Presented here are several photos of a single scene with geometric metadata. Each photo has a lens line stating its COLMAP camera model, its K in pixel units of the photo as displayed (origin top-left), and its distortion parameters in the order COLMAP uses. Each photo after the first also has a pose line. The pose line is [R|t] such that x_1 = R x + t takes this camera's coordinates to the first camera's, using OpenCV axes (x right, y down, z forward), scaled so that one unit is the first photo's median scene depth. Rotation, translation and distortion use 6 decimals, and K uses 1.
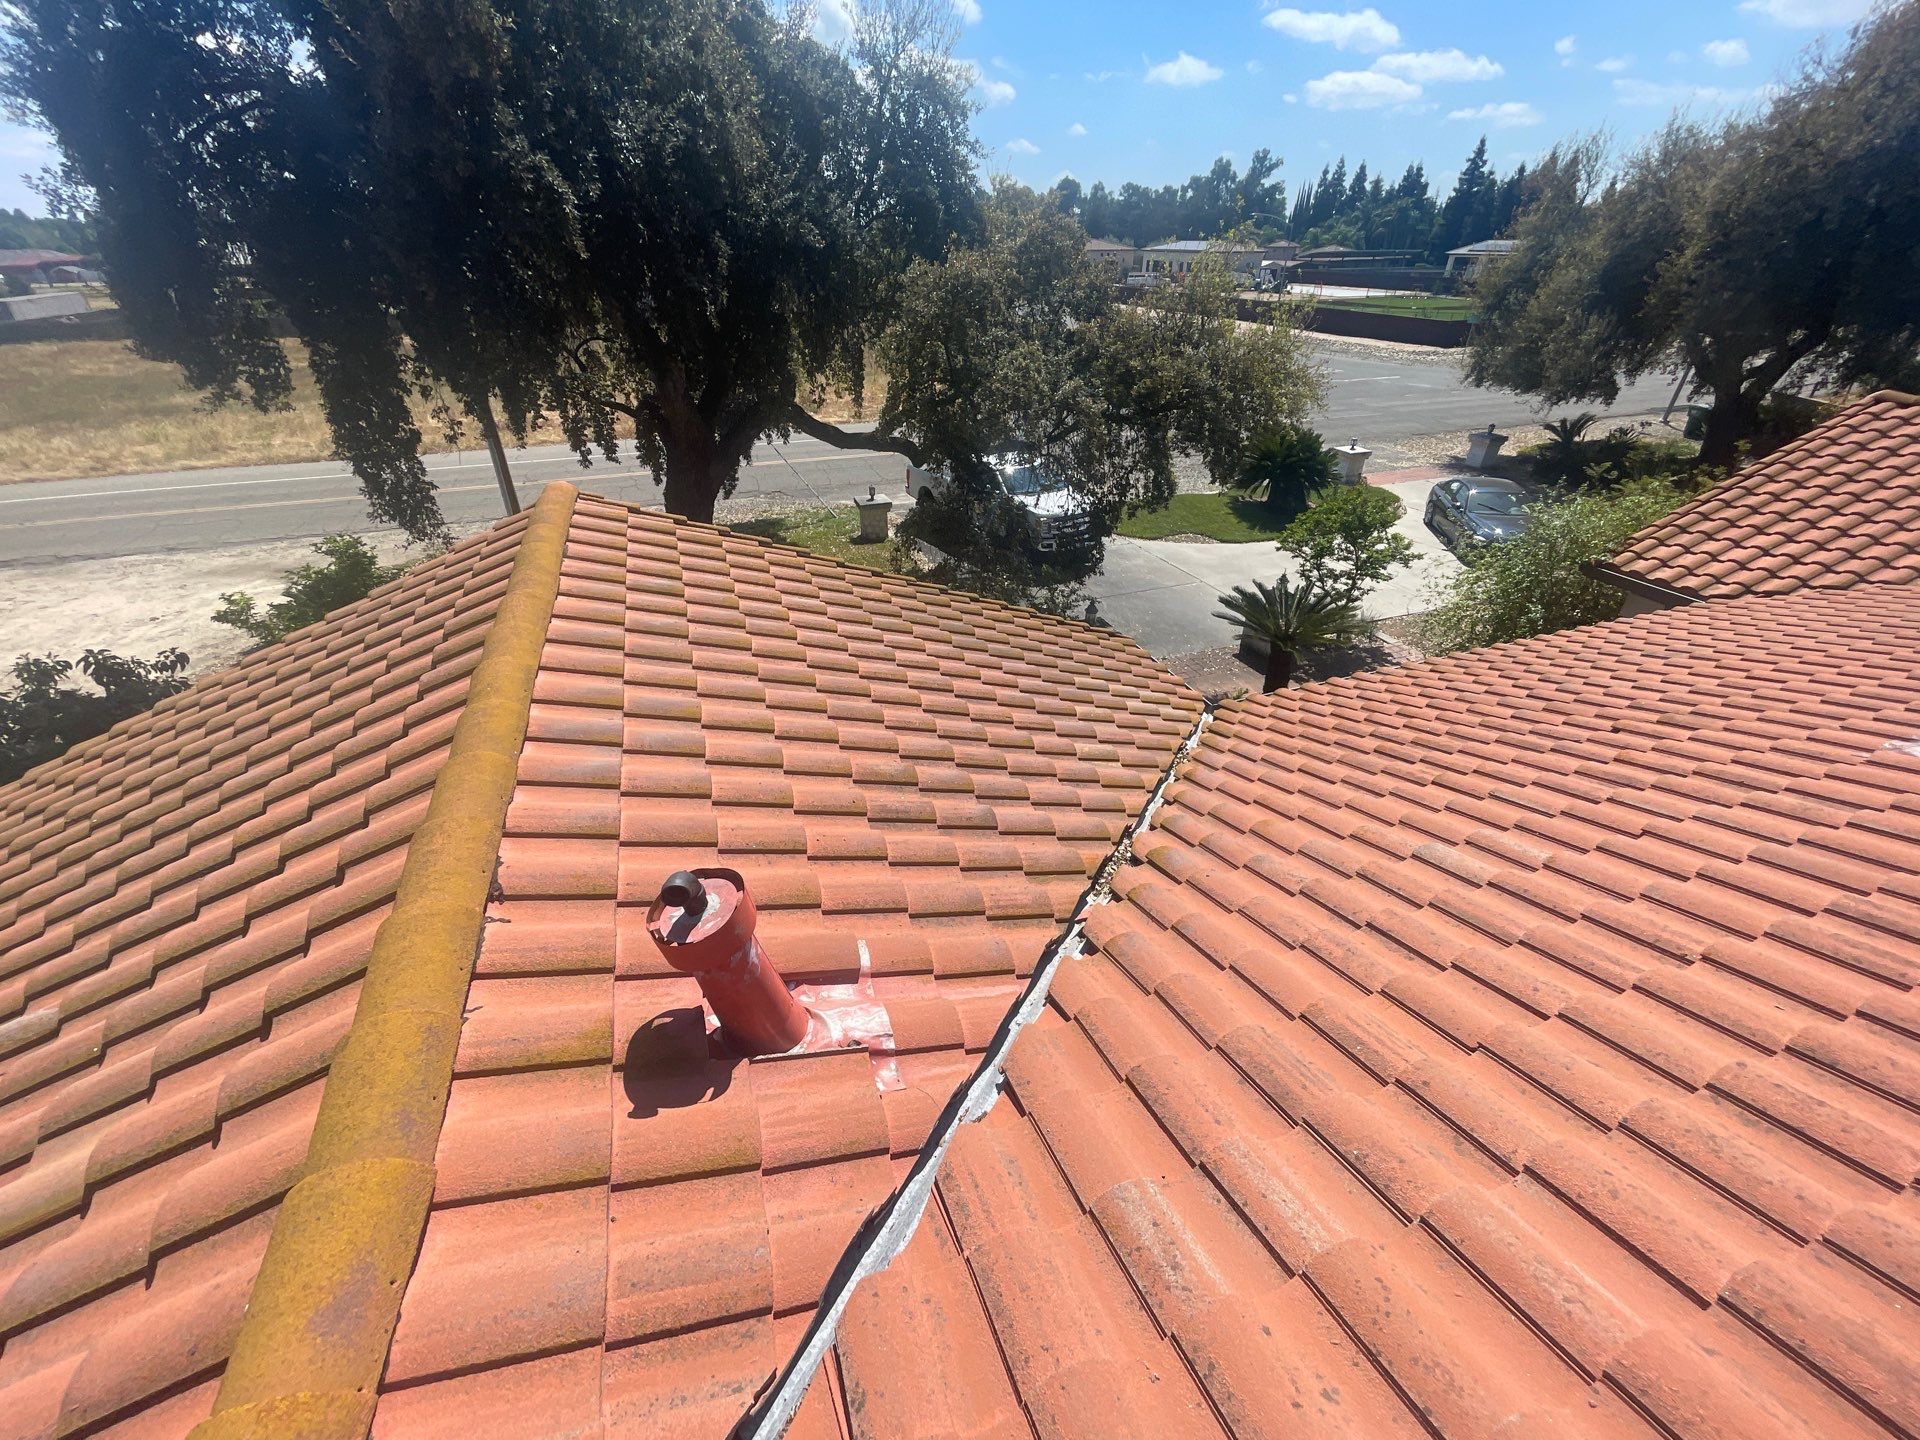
lens RADIAL K [[788.1, 0, 945.2], [0, 788.1, 712.8], [0, 0, 1]] dist [0.002517, -0.000043]
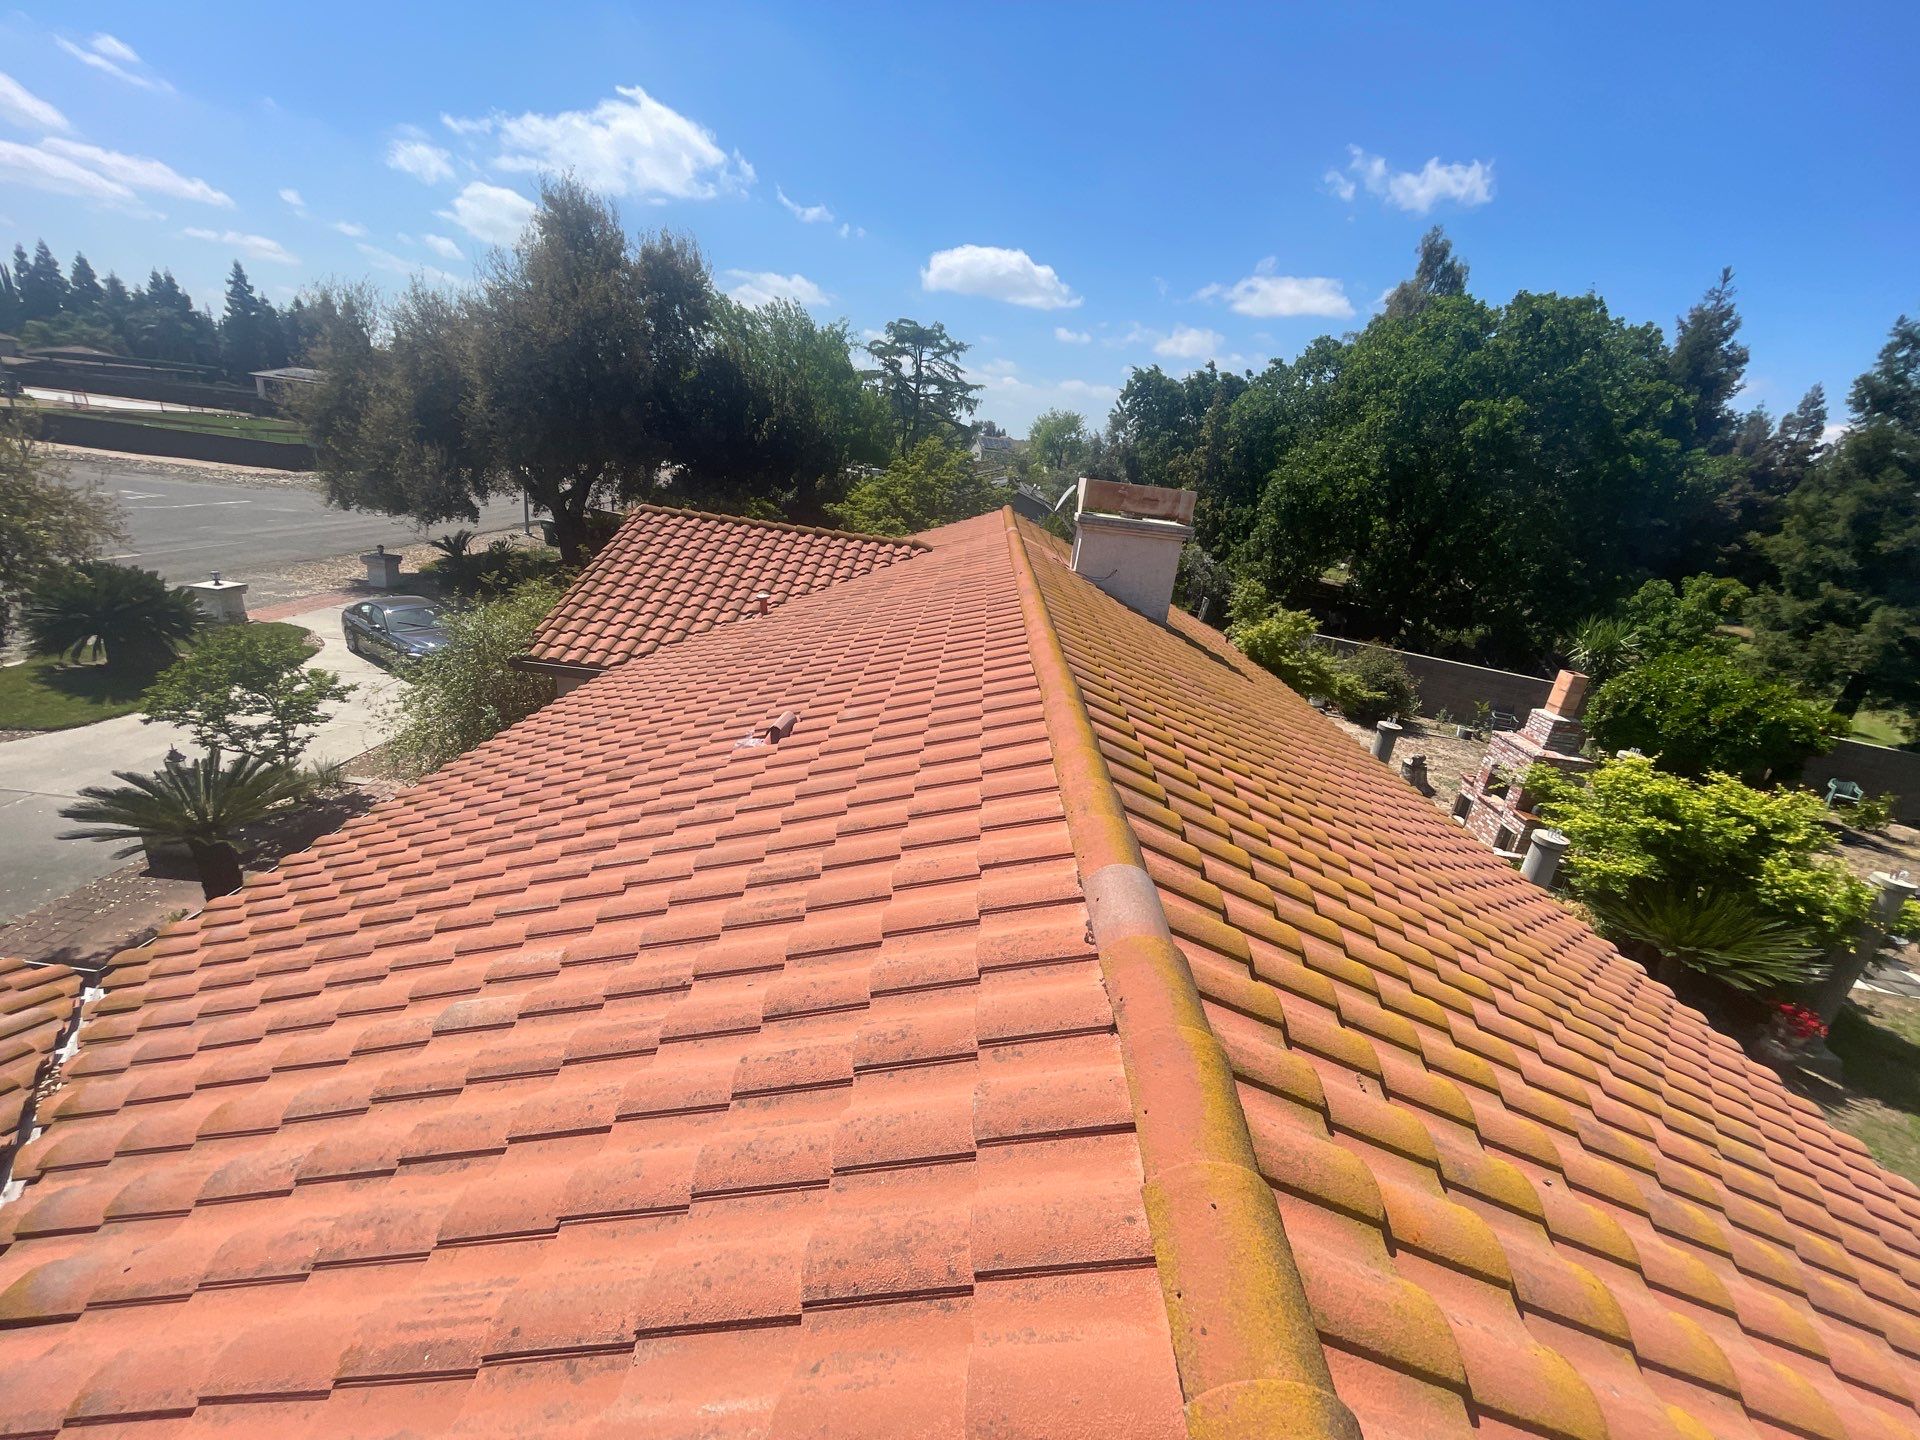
lens RADIAL K [[788.1, 0, 956.7], [0, 788.1, 723.8], [0, 0, 1]] dist [0.002517, -0.000043]
pose [[0.371282, -0.267007, 0.889302, 0.041141], [0.376952, 0.918629, 0.118435, -0.004132], [-0.848562, 0.291251, 0.441719, 0.015645]]
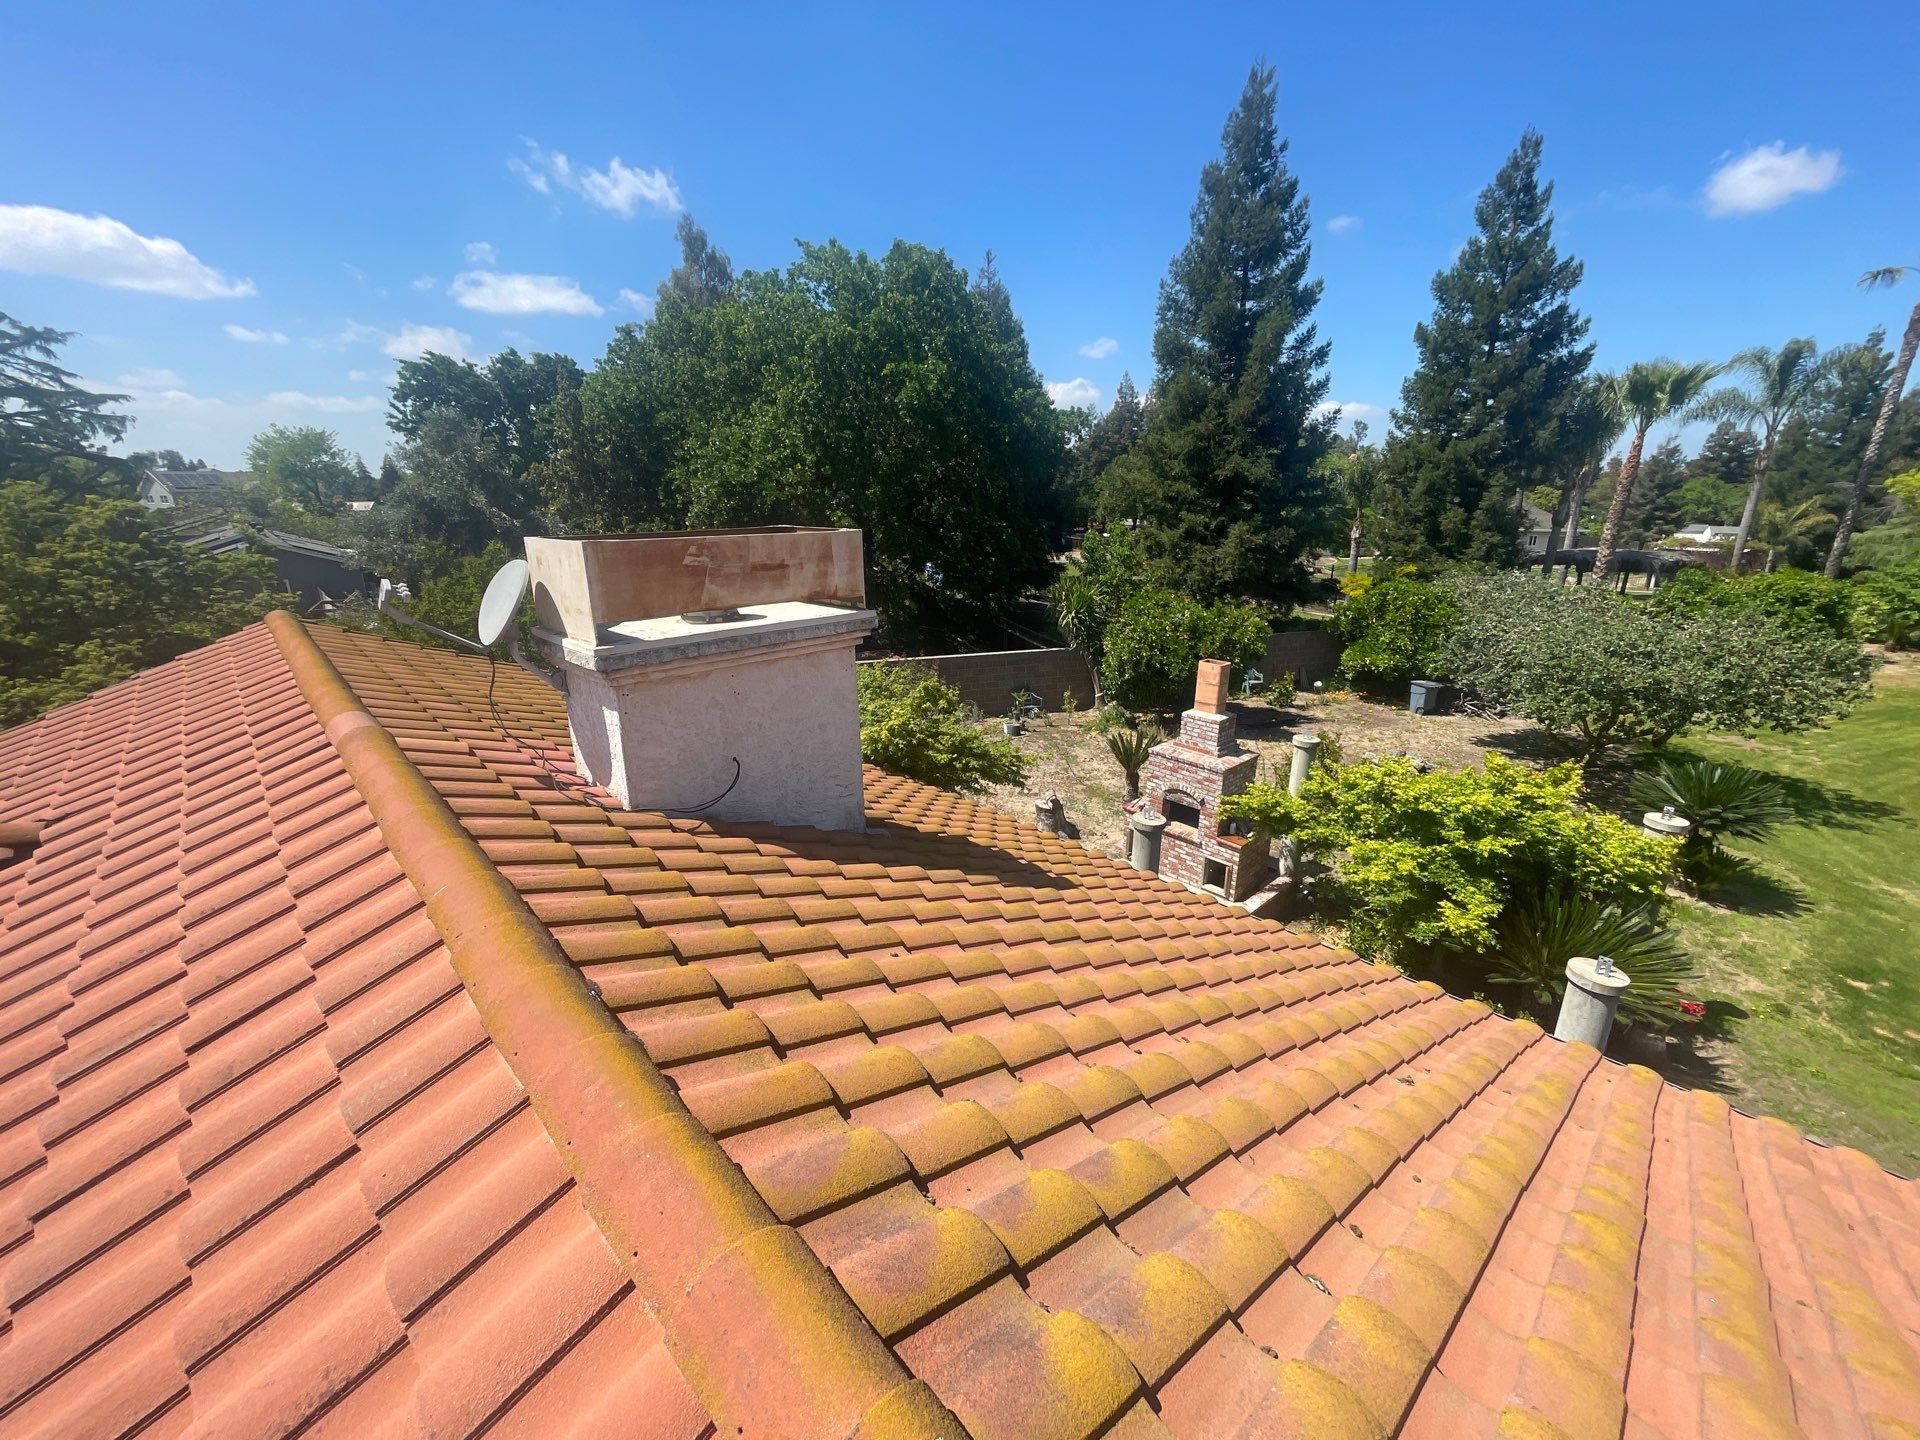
lens RADIAL K [[788.1, 0, 961.2], [0, 788.1, 715.2], [0, 0, 1]] dist [0.002517, -0.000043]
pose [[-0.400562, -0.252741, 0.880722, 0.311699], [0.478512, 0.762012, 0.436307, -0.051418], [-0.781394, 0.596204, -0.184294, 0.093067]]
